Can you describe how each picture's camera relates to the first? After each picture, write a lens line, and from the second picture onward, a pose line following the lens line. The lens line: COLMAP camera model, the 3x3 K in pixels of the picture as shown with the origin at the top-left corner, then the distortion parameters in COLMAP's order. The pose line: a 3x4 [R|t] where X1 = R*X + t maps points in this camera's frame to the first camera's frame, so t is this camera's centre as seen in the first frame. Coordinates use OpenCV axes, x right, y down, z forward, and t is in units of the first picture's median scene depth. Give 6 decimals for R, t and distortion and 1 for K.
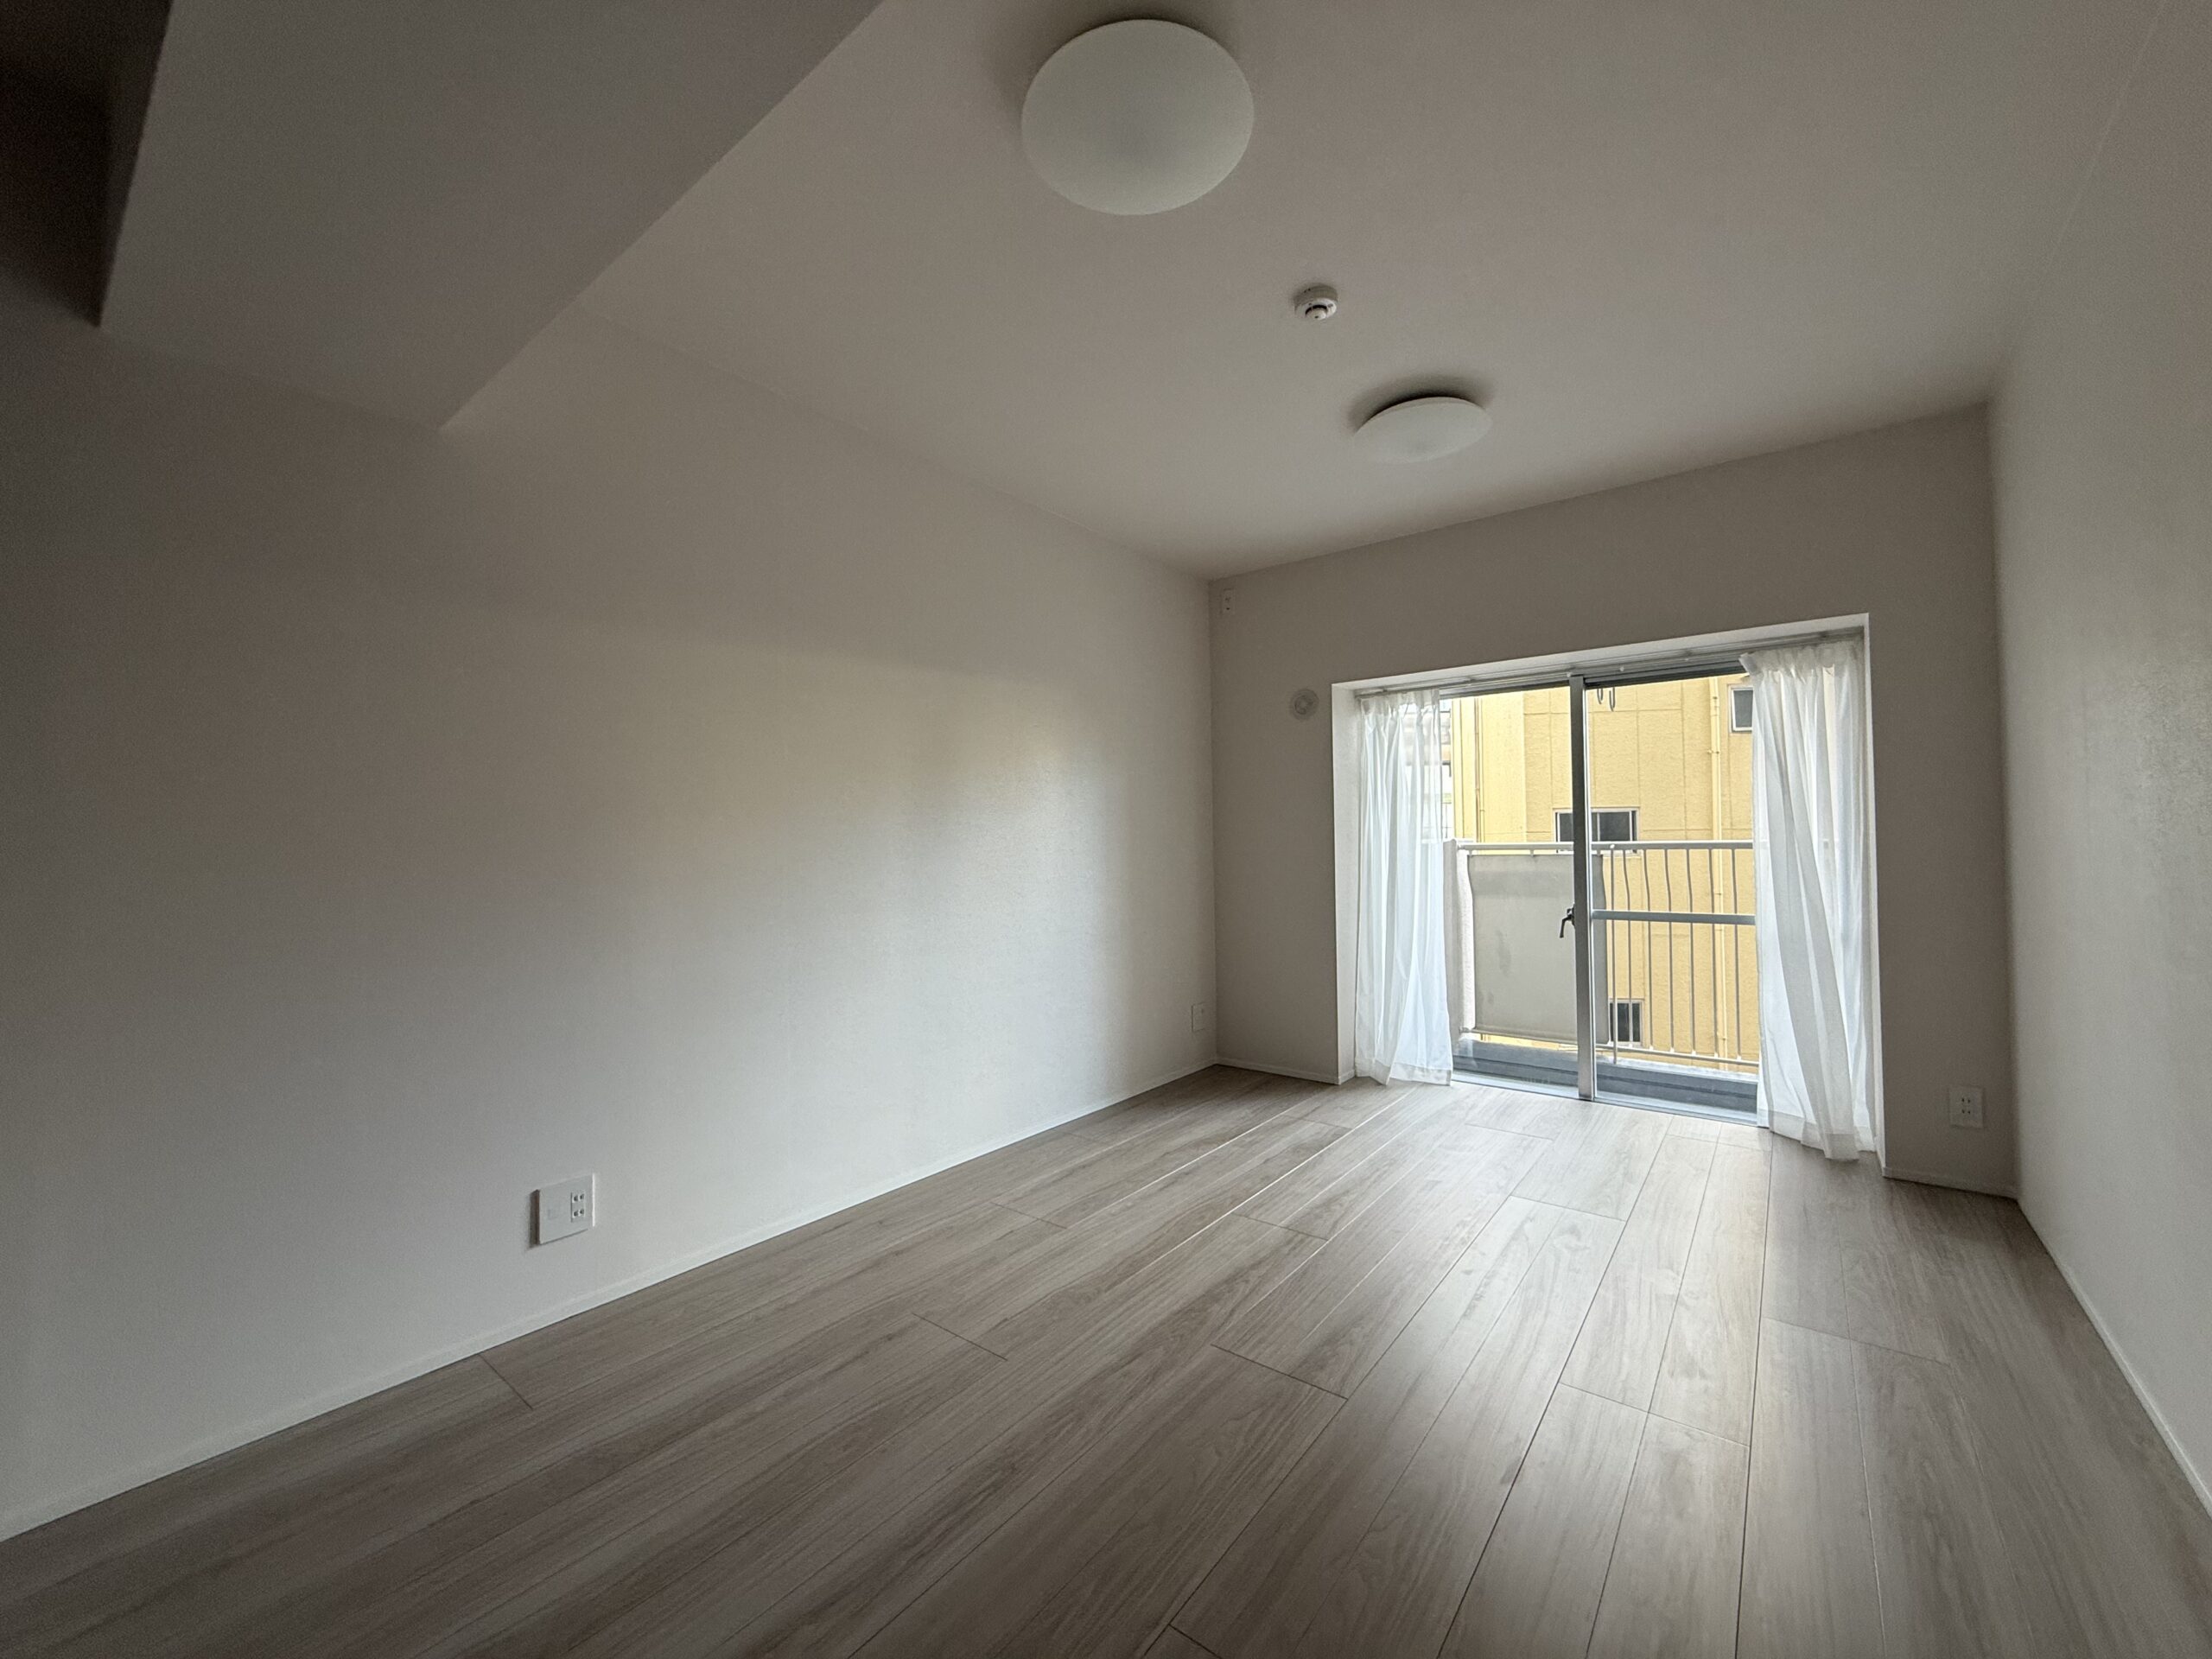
lens RADIAL K [[879.1, 0, 1091.6], [0, 879.1, 838.3], [0, 0, 1]] dist [0.001100, 0.000177]
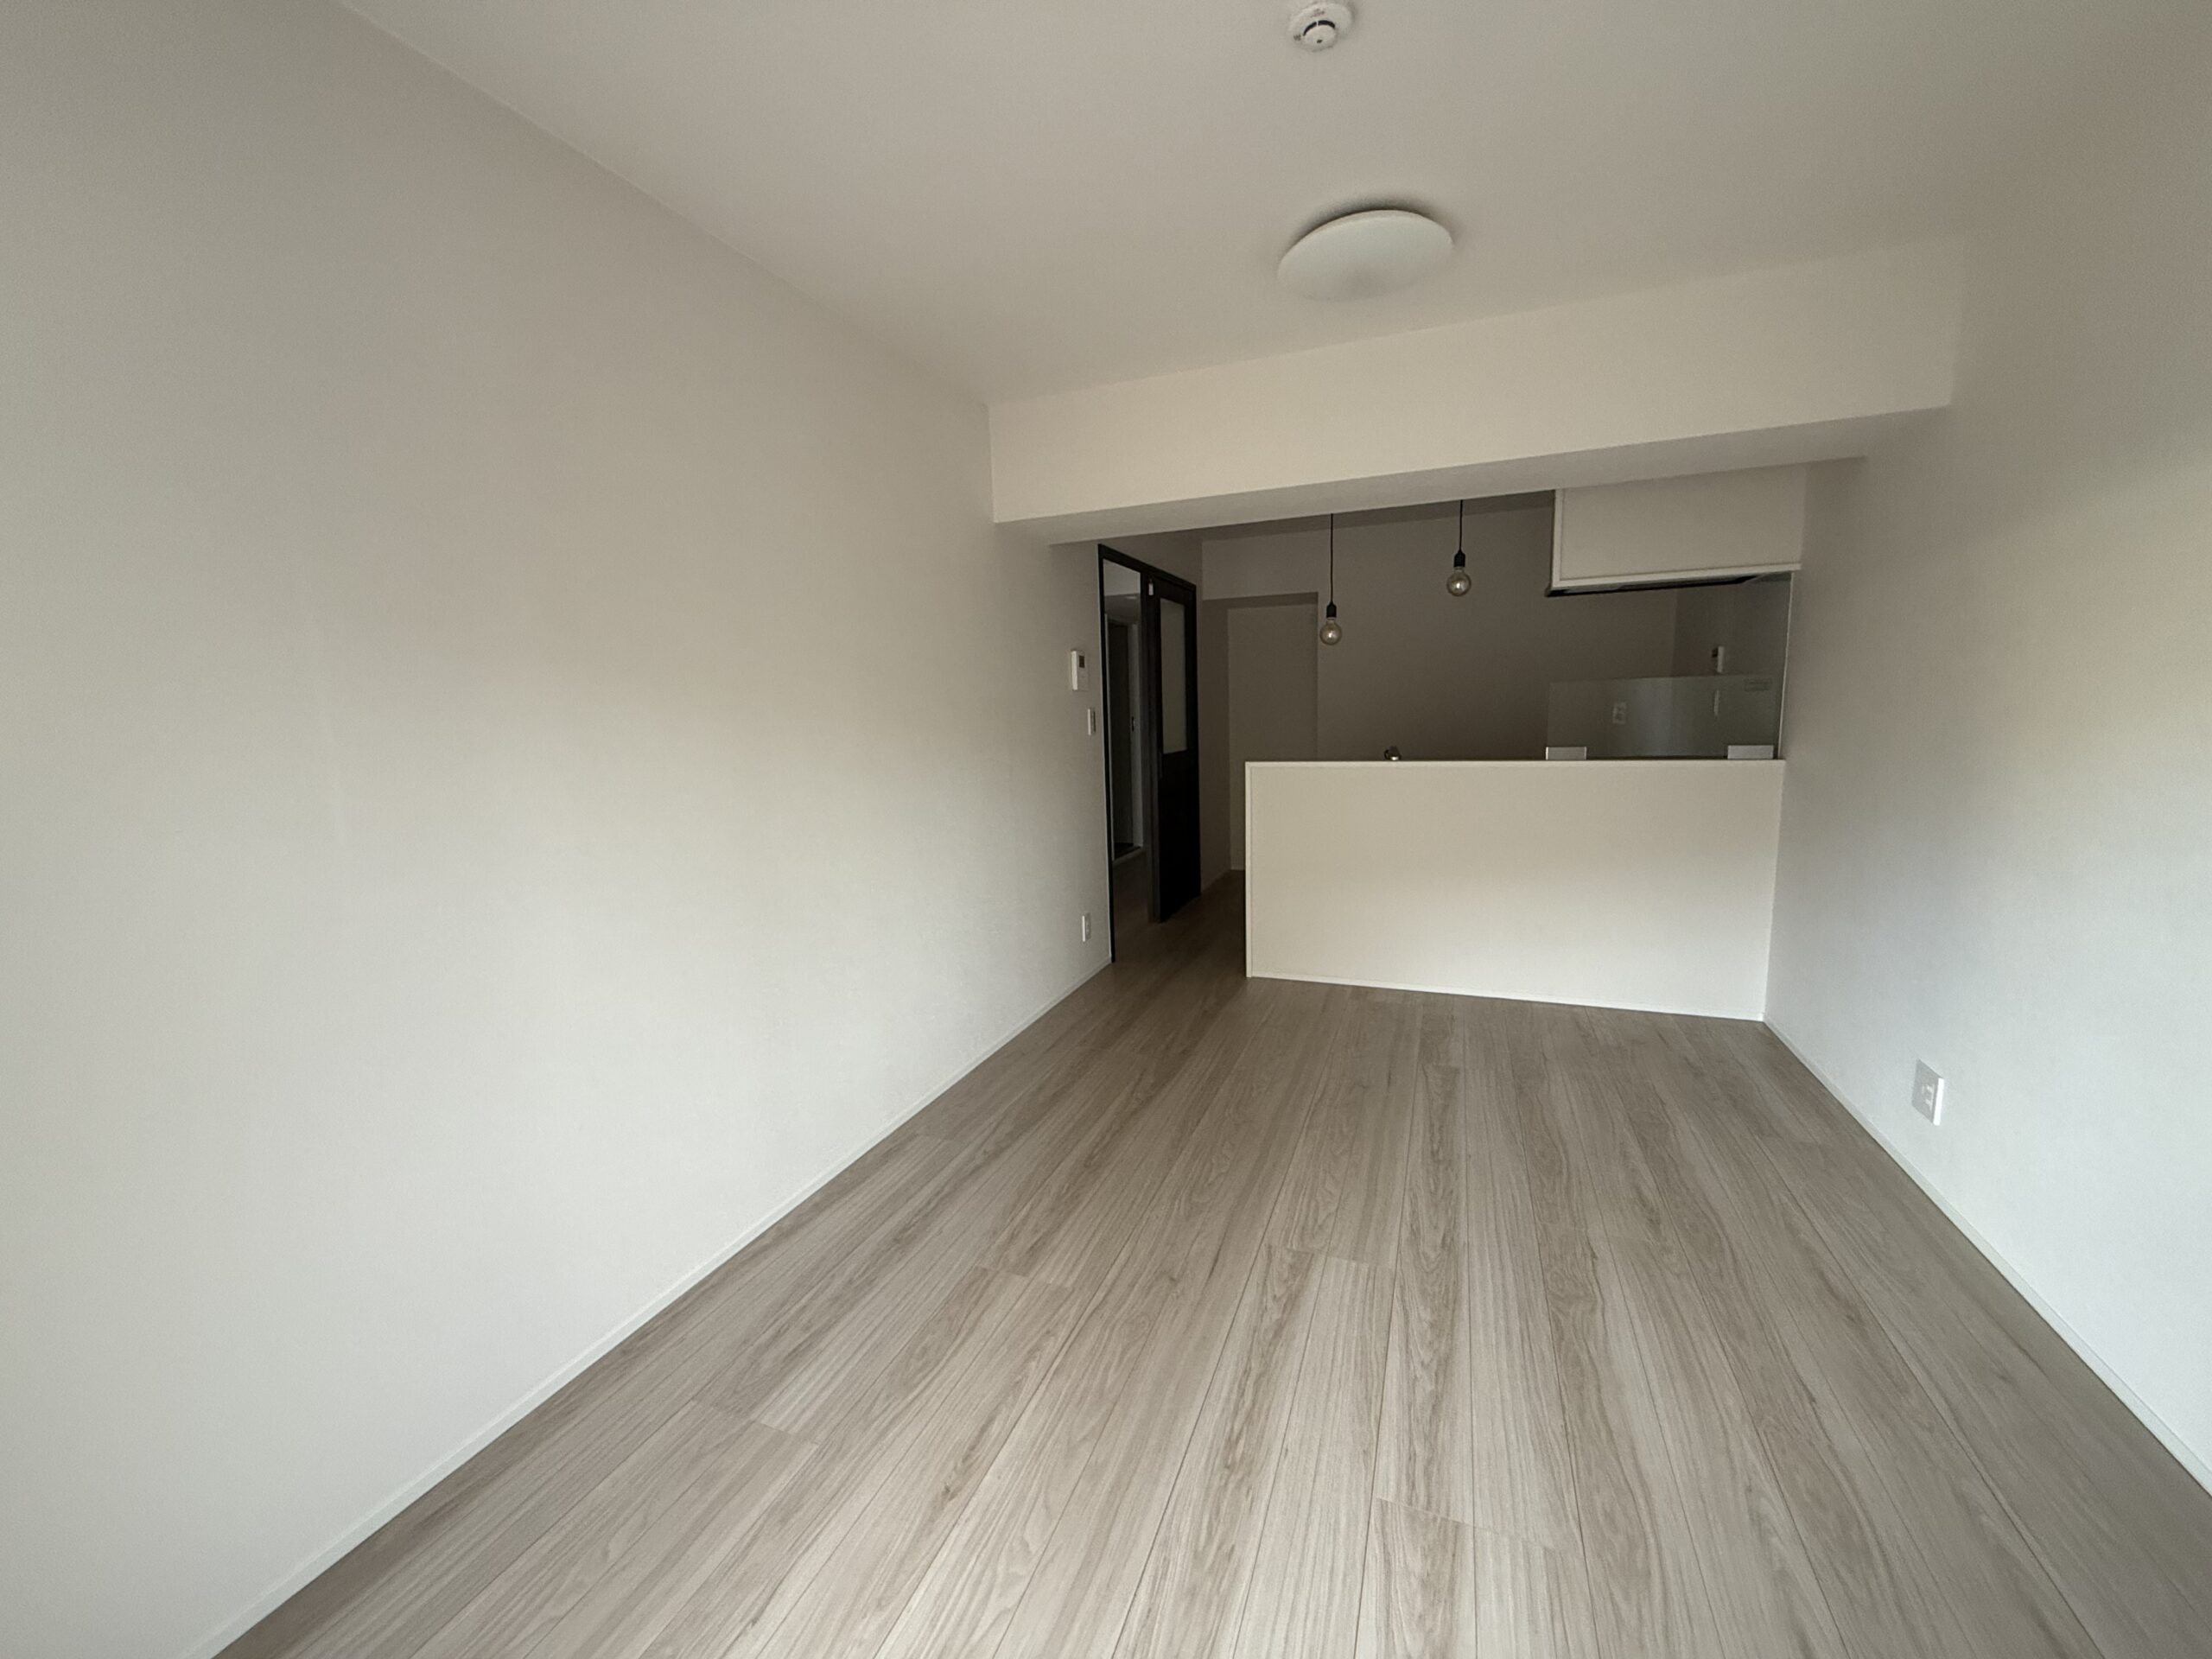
lens RADIAL K [[879.1, 0, 1107.4], [0, 879.1, 835.7], [0, 0, 1]] dist [0.001100, 0.000177]
pose [[-0.954918, 0.081911, -0.285346, 0.367756], [0.046130, 0.990448, 0.129943, -0.048227], [0.293264, 0.110922, -0.949575, 0.934298]]
